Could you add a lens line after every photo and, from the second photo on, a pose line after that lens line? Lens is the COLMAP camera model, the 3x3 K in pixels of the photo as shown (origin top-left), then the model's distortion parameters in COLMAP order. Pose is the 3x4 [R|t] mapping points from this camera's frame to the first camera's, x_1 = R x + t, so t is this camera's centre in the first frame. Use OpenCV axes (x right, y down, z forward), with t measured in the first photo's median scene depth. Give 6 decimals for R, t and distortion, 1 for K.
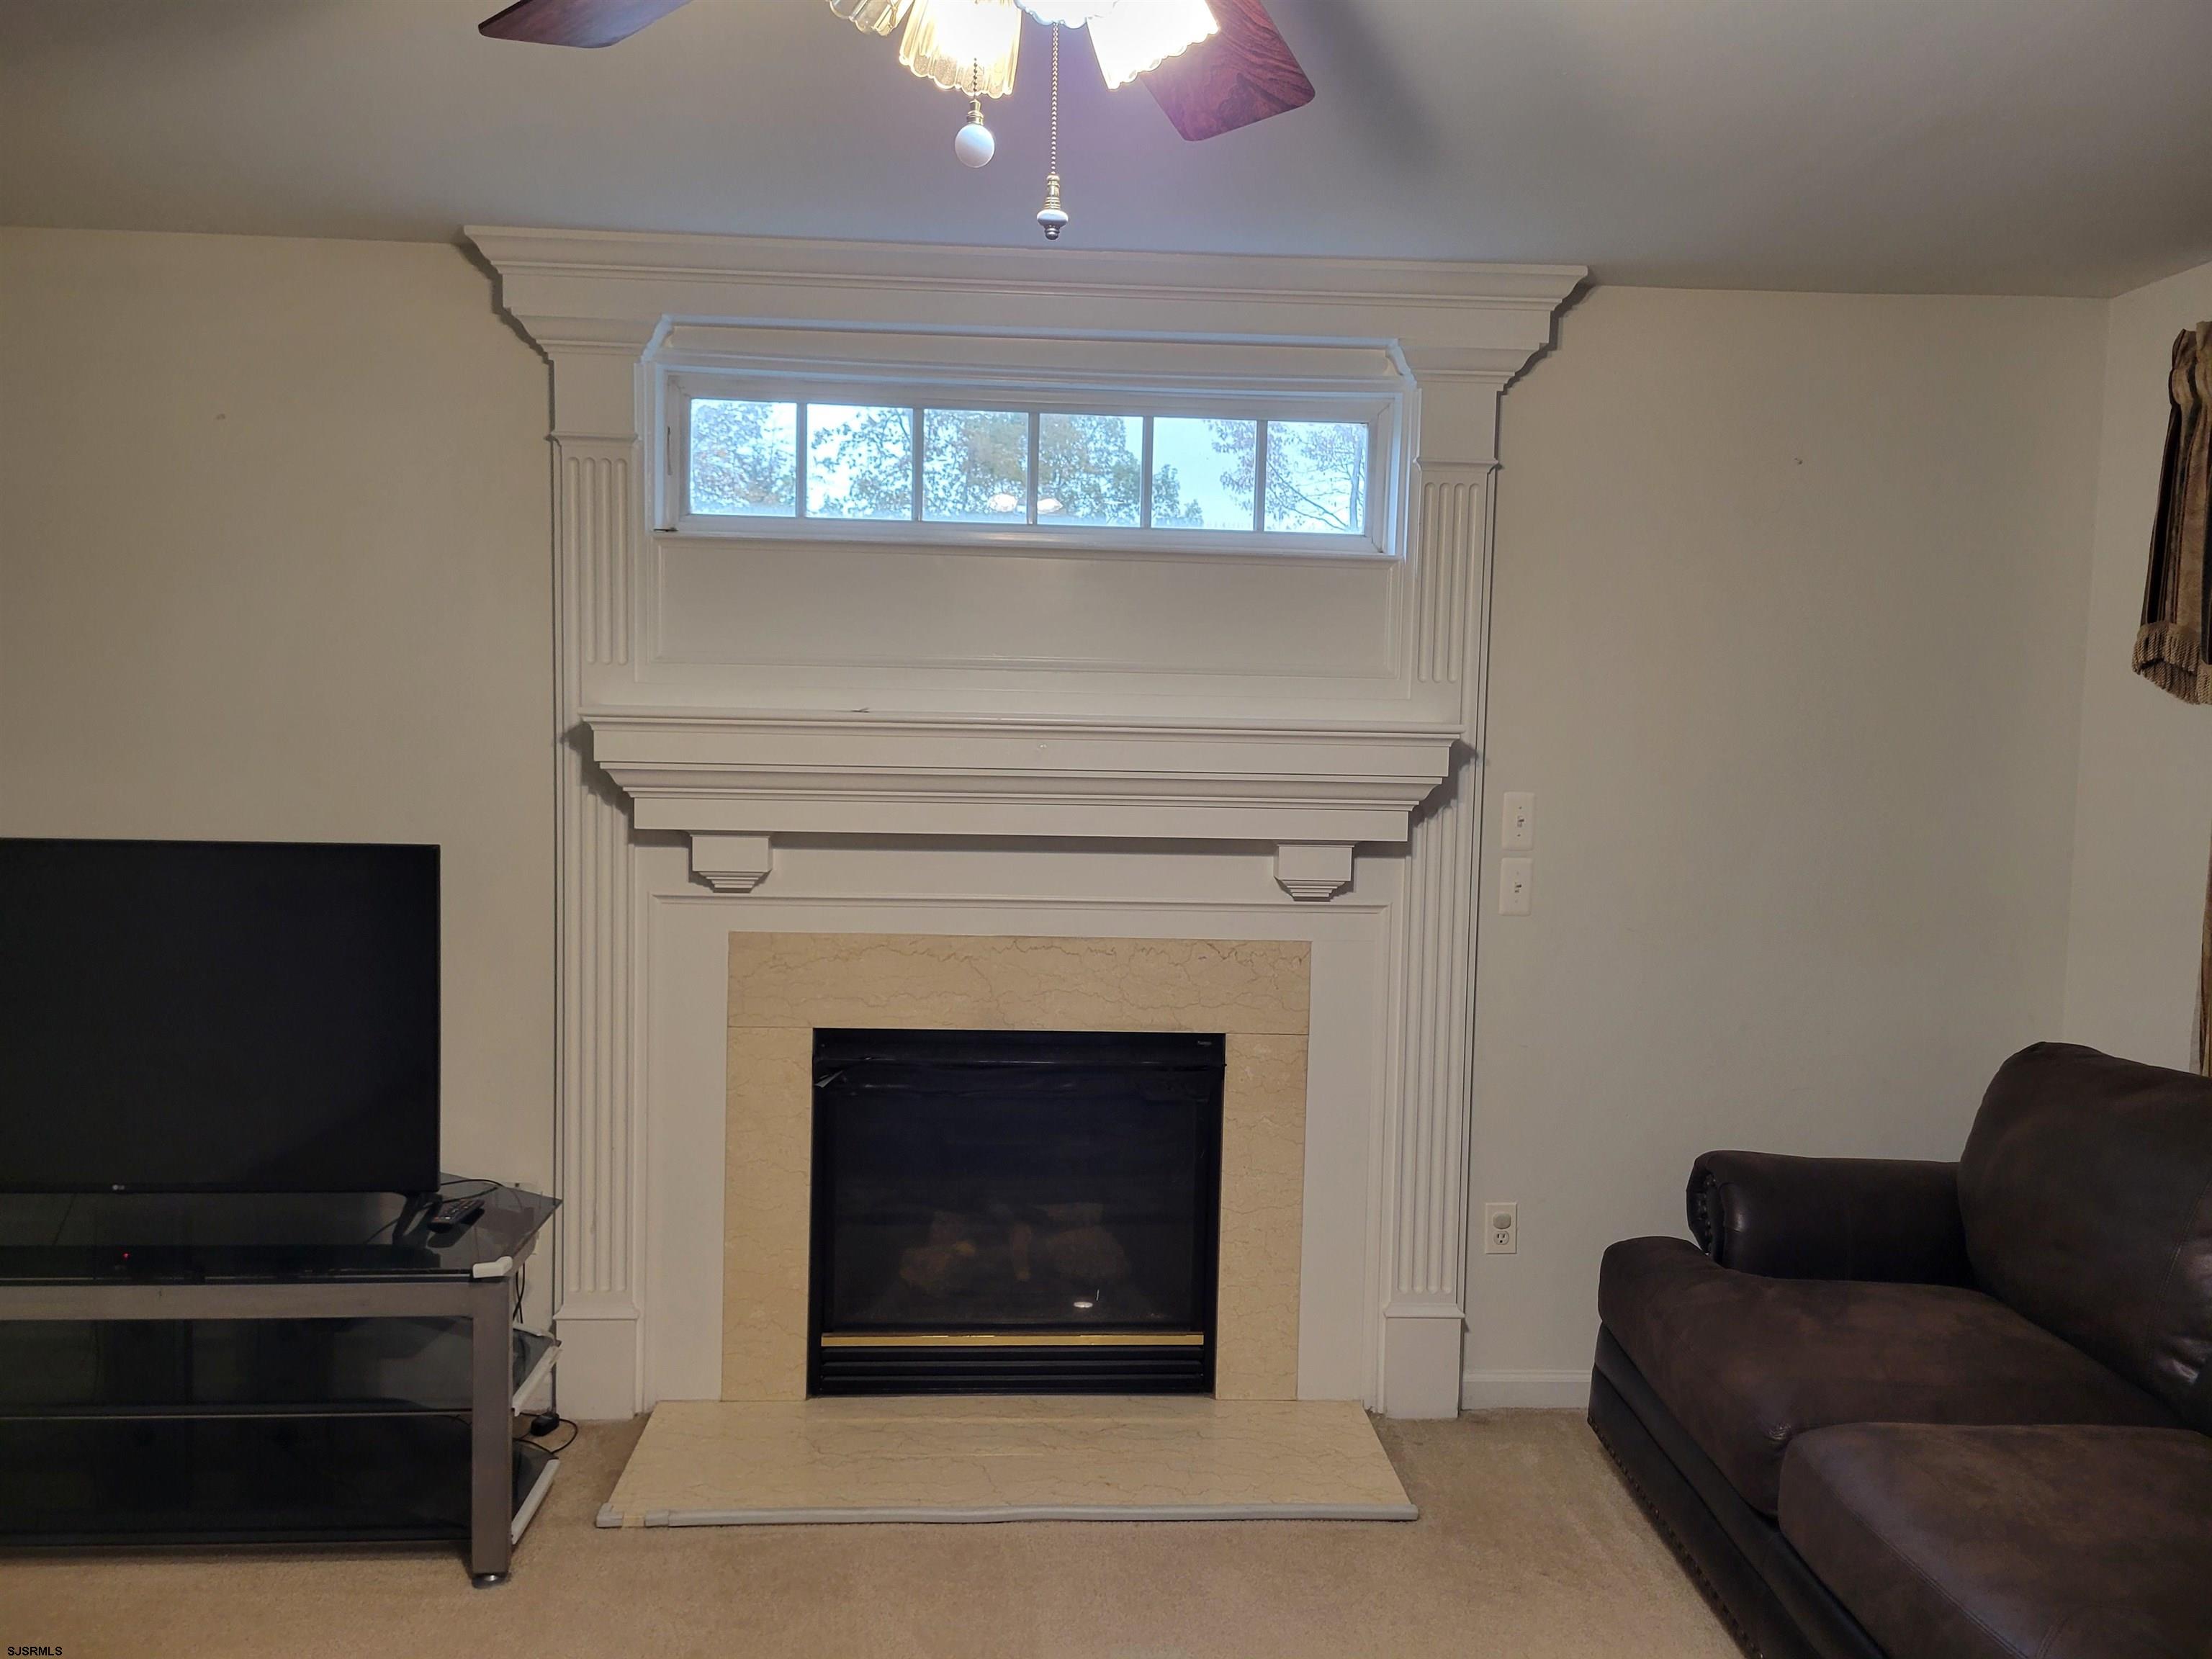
lens RADIAL K [[1672.2, 0, 1093.1], [0, 1672.2, 821.5], [0, 0, 1]] dist [0.068479, -0.040831]
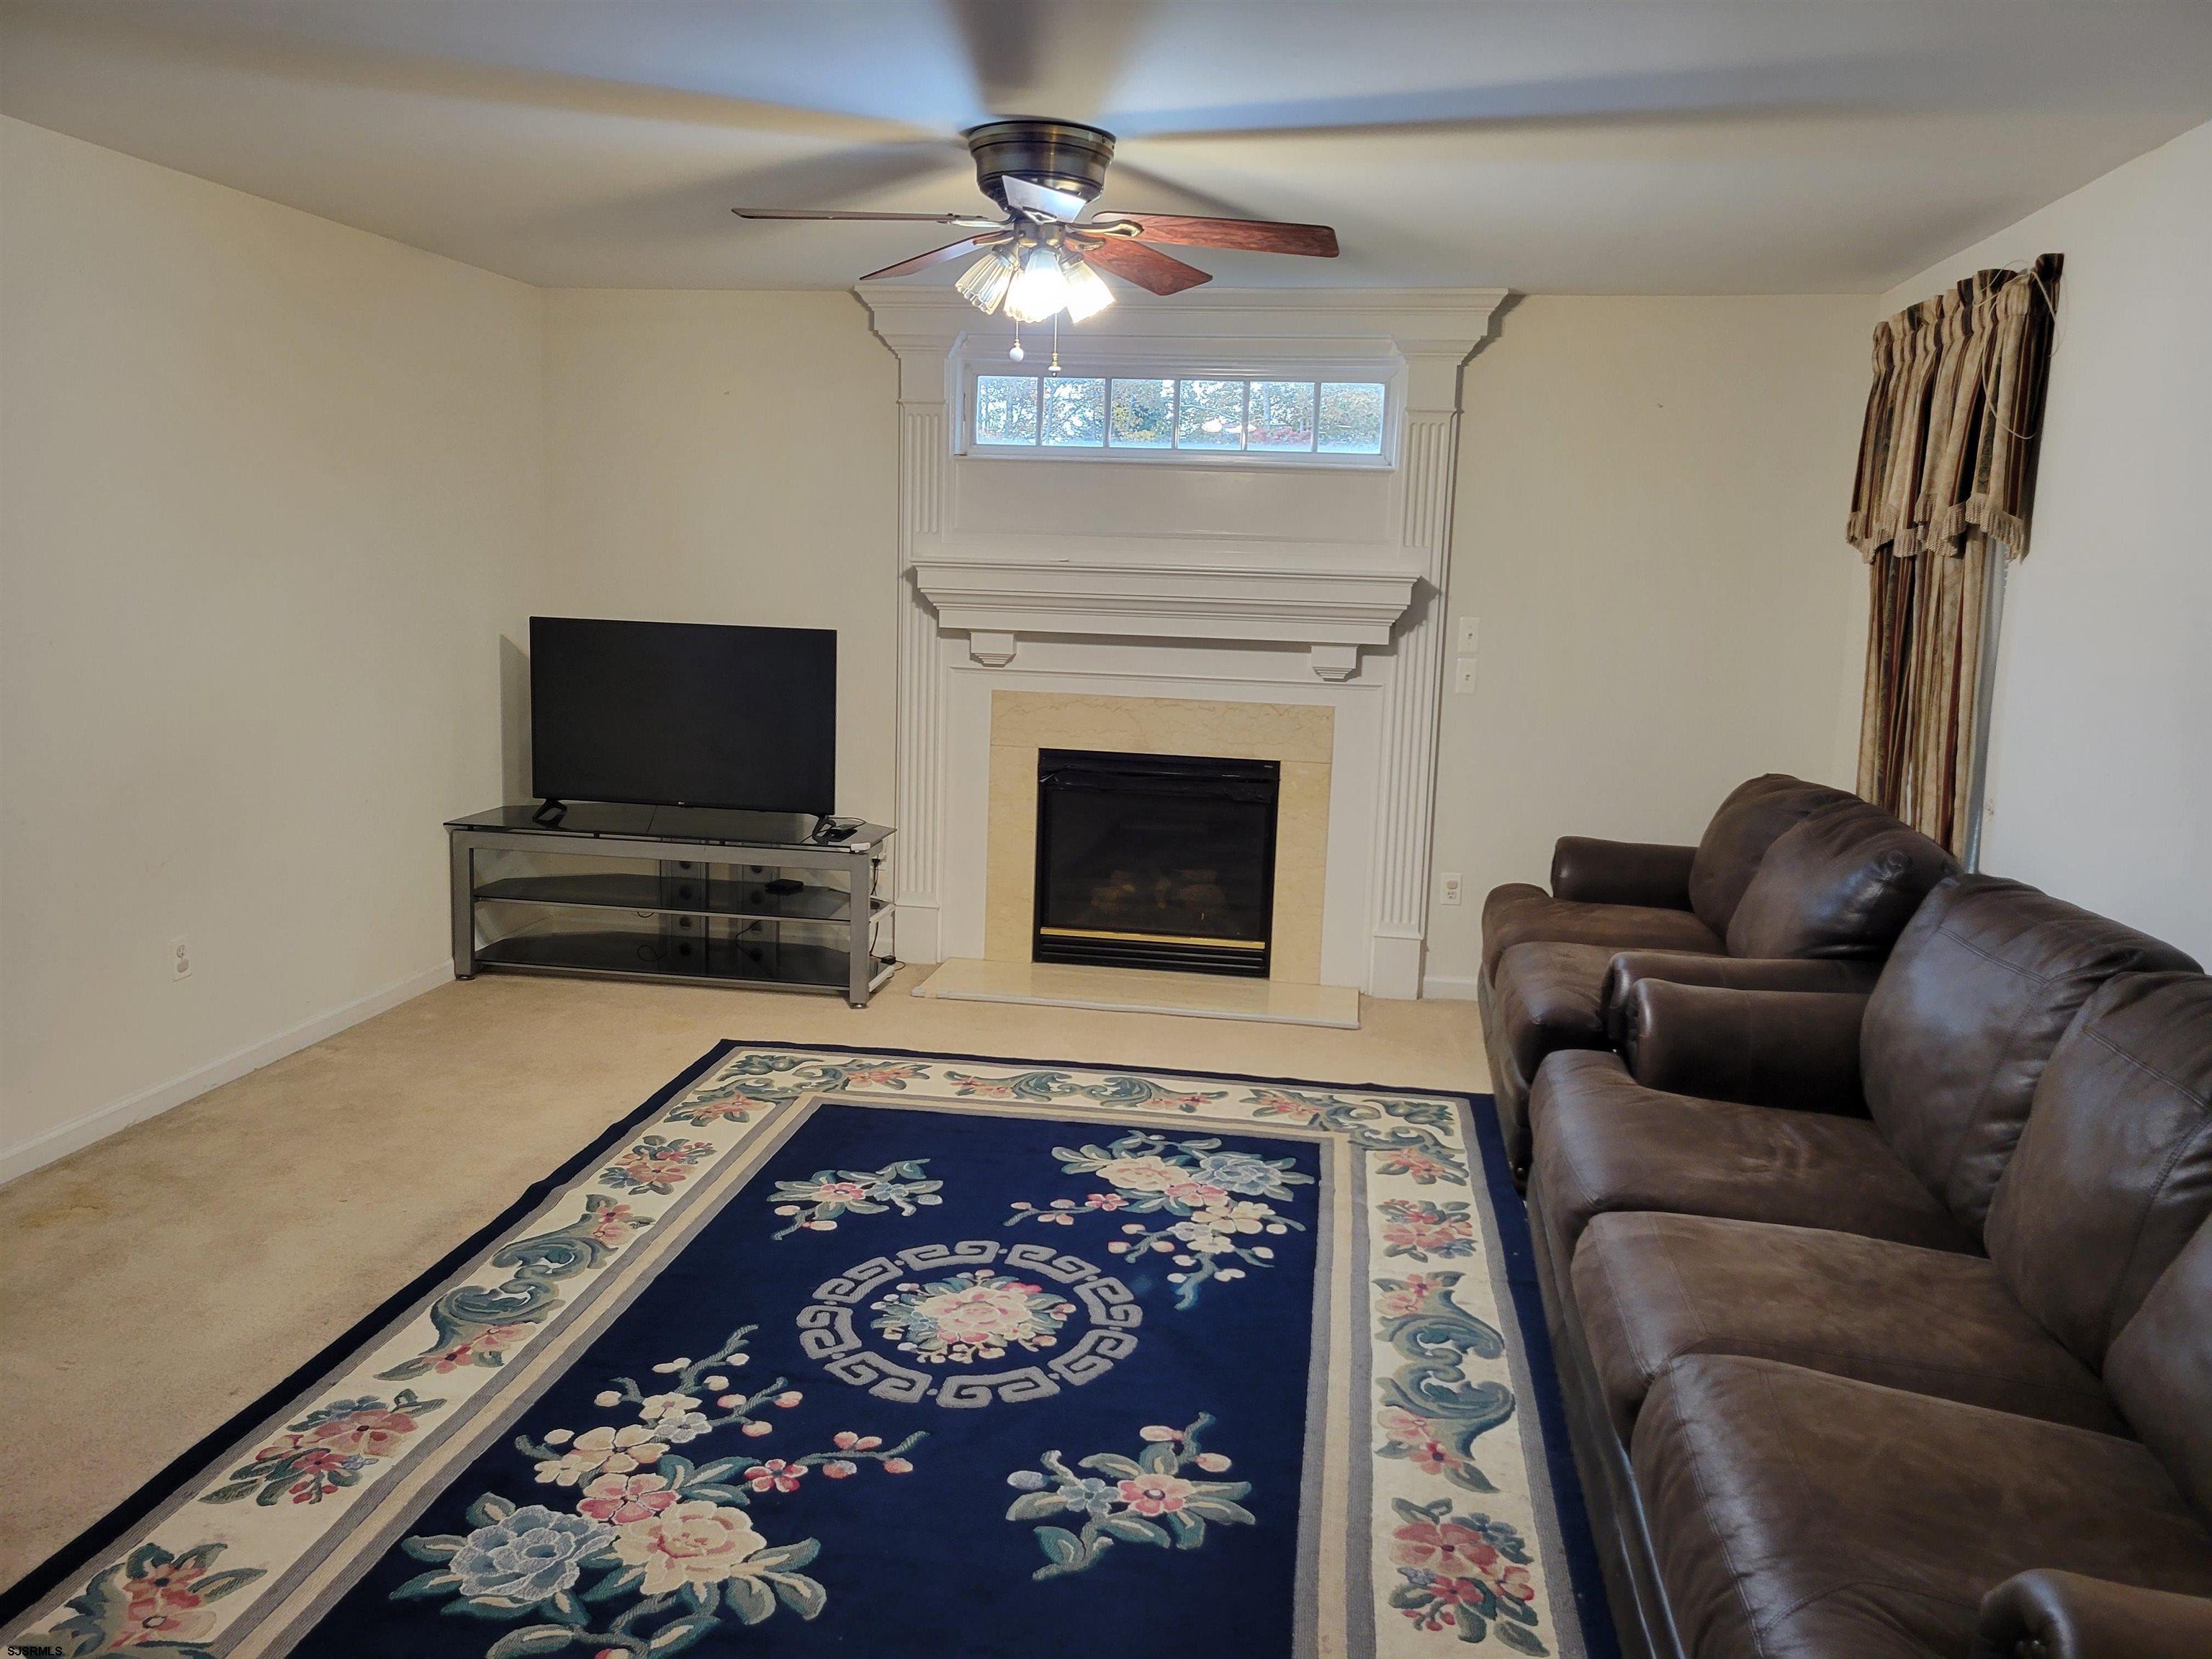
lens RADIAL K [[1672.2, 0, 1116.8], [0, 1672.2, 823.3], [0, 0, 1]] dist [0.068479, -0.040831]
pose [[0.978960, 0.041290, -0.199833, 0.260197], [-0.026586, 0.996775, 0.075712, 0.068734], [0.202315, -0.068806, 0.976900, -0.671275]]
